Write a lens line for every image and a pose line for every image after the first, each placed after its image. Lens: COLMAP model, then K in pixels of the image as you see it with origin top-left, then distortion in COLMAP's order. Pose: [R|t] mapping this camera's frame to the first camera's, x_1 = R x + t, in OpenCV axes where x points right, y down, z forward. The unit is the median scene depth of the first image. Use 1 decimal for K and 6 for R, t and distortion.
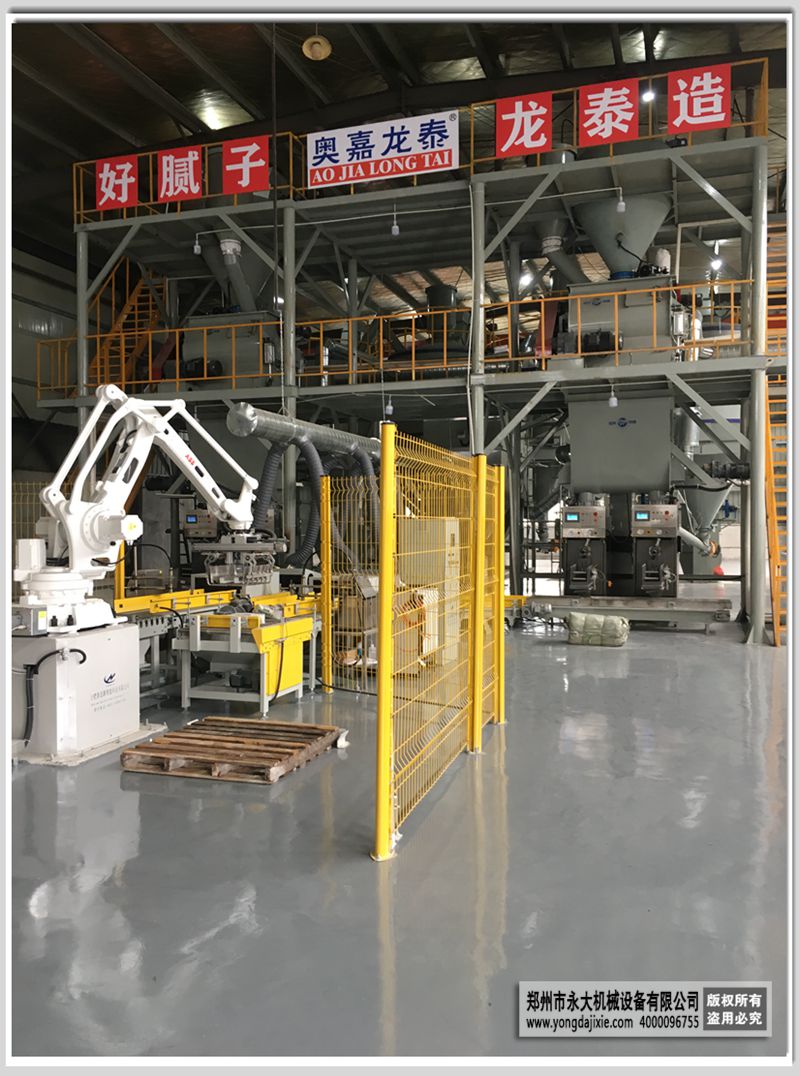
lens RADIAL K [[882.4, 0, 399.8], [0, 882.4, 541.6], [0, 0, 1]] dist [0.102130, -0.164556]
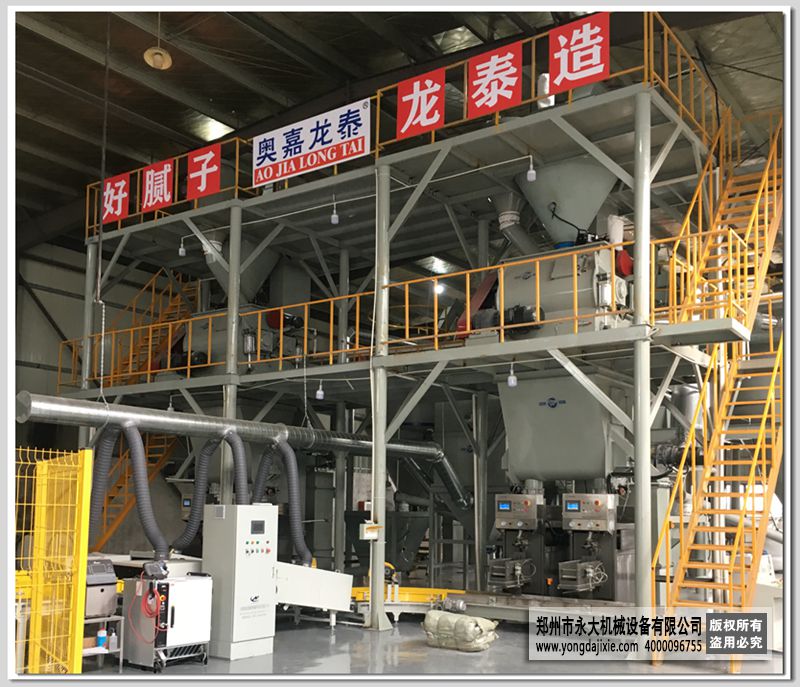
lens RADIAL K [[878.2, 0, 398.2], [0, 878.2, 445.8], [0, 0, 1]] dist [0.088041, -0.138205]
pose [[0.951734, -0.005368, -0.306877, 0.385502], [-0.023524, 0.995630, -0.090371, -0.005313], [0.306022, 0.093228, 0.947449, 0.103180]]
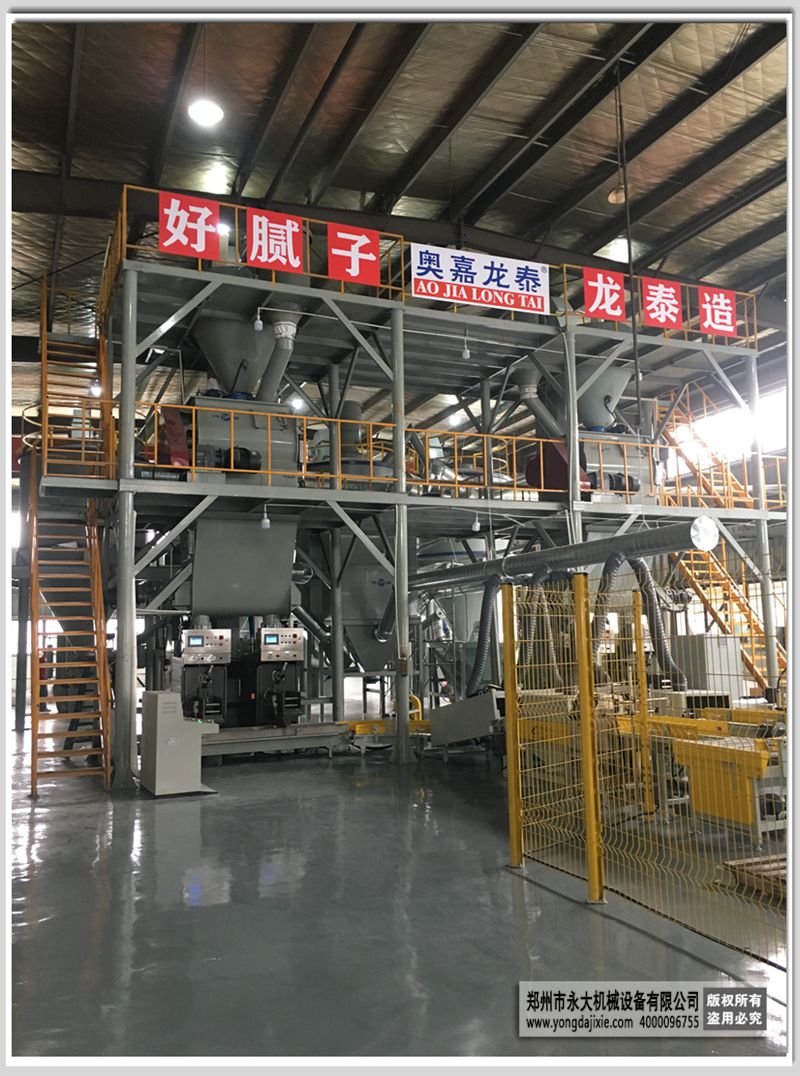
lens RADIAL K [[882.4, 0, 399.8], [0, 882.4, 541.6], [0, 0, 1]] dist [0.102130, -0.164556]
pose [[0.752368, 0.062718, 0.655751, -0.748769], [0.030266, 0.991115, -0.129518, -0.006698], [-0.658047, 0.117292, 0.743785, 0.332800]]
